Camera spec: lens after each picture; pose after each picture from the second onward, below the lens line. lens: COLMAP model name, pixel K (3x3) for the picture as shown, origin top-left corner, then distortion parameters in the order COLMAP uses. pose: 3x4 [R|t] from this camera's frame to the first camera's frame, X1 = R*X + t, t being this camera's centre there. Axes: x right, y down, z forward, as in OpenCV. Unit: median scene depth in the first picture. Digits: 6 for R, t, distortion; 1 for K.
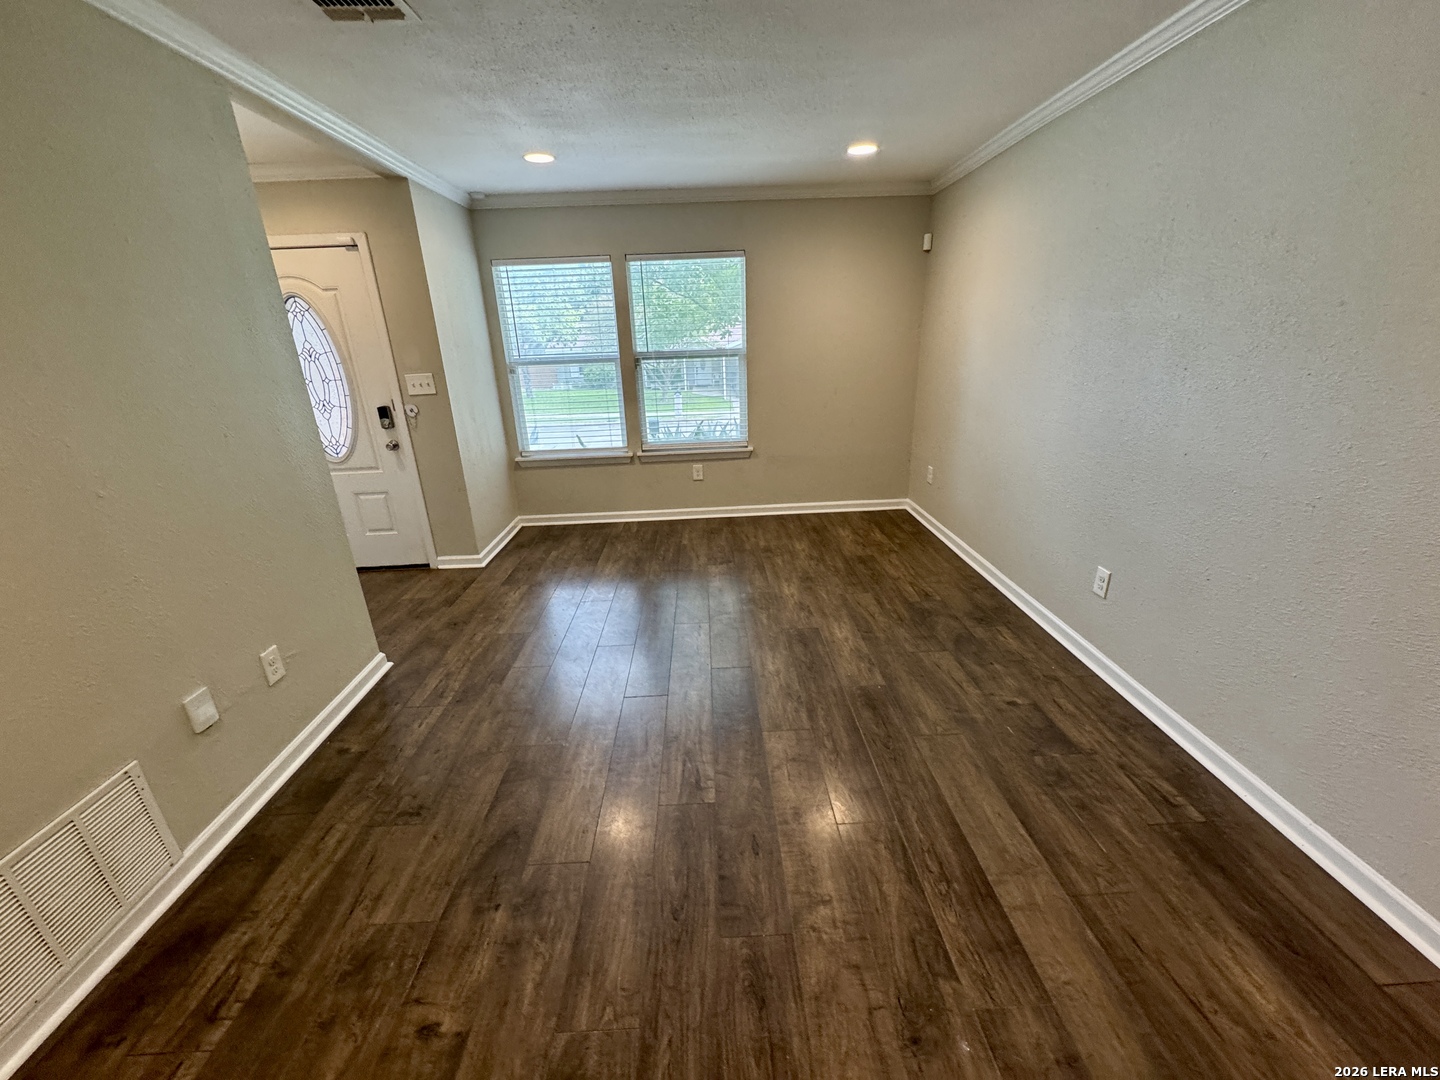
lens RADIAL K [[573.1, 0, 721.7], [0, 573.1, 548.7], [0, 0, 1]] dist [-0.002341, -0.000212]
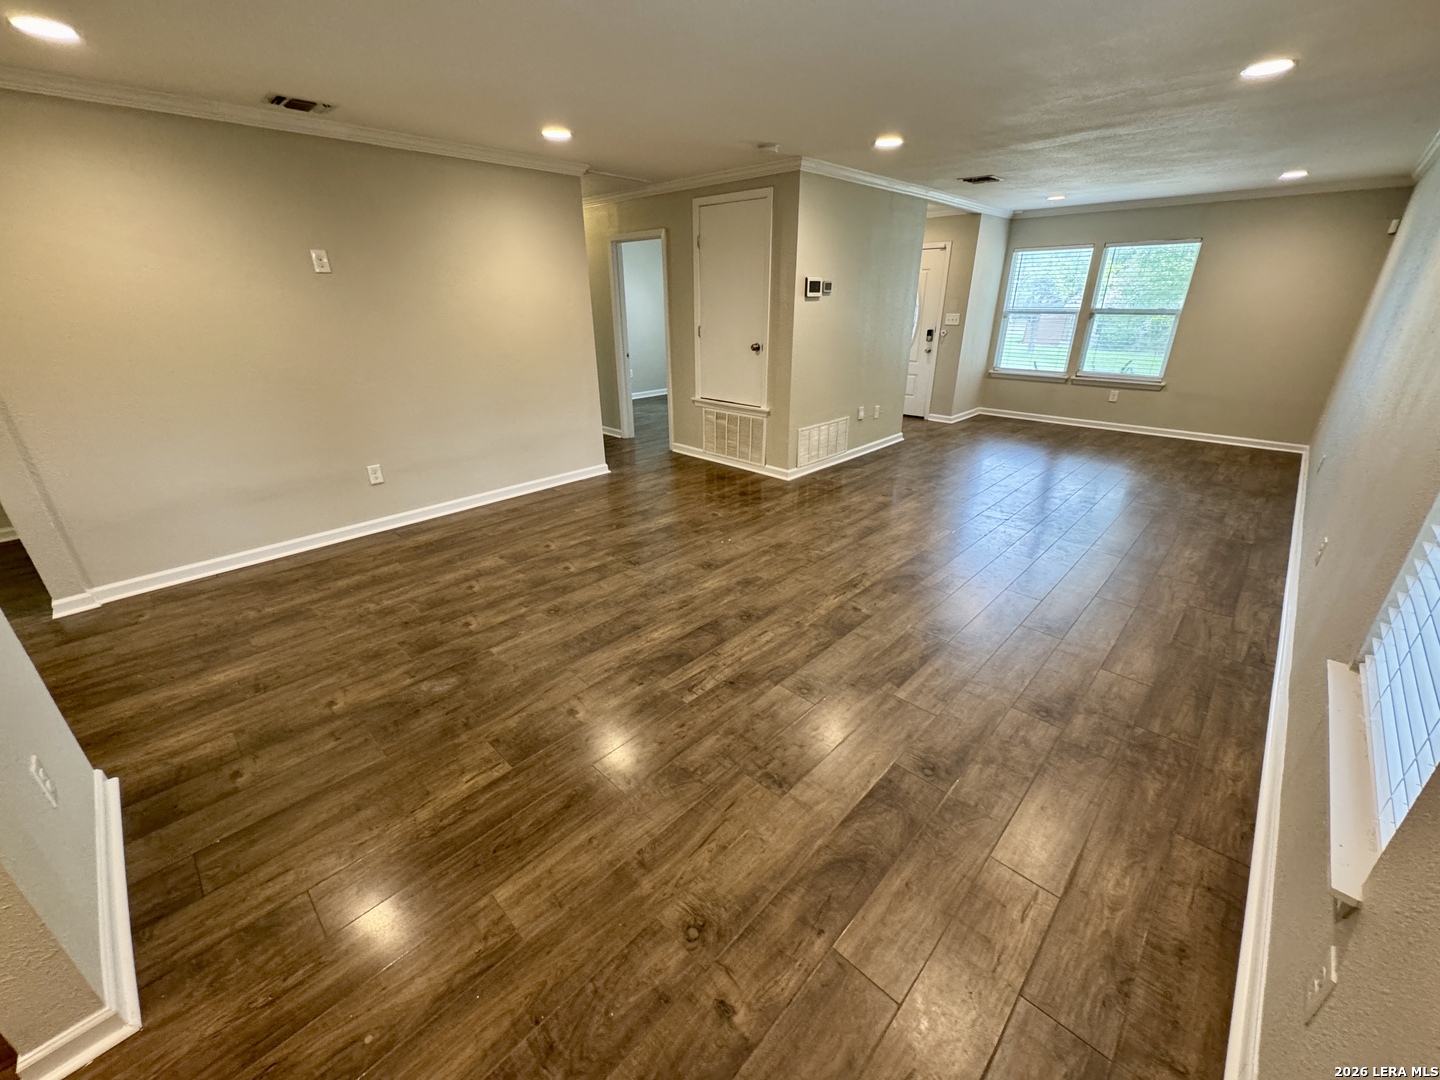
lens RADIAL K [[576.8, 0, 719.5], [0, 576.8, 542.6], [0, 0, 1]] dist [-0.002308, 0.000455]
pose [[0.696859, 0.309863, -0.646817, 0.423015], [-0.269465, 0.948897, 0.164265, 0.324582], [0.664662, 0.059825, 0.744745, -0.940236]]
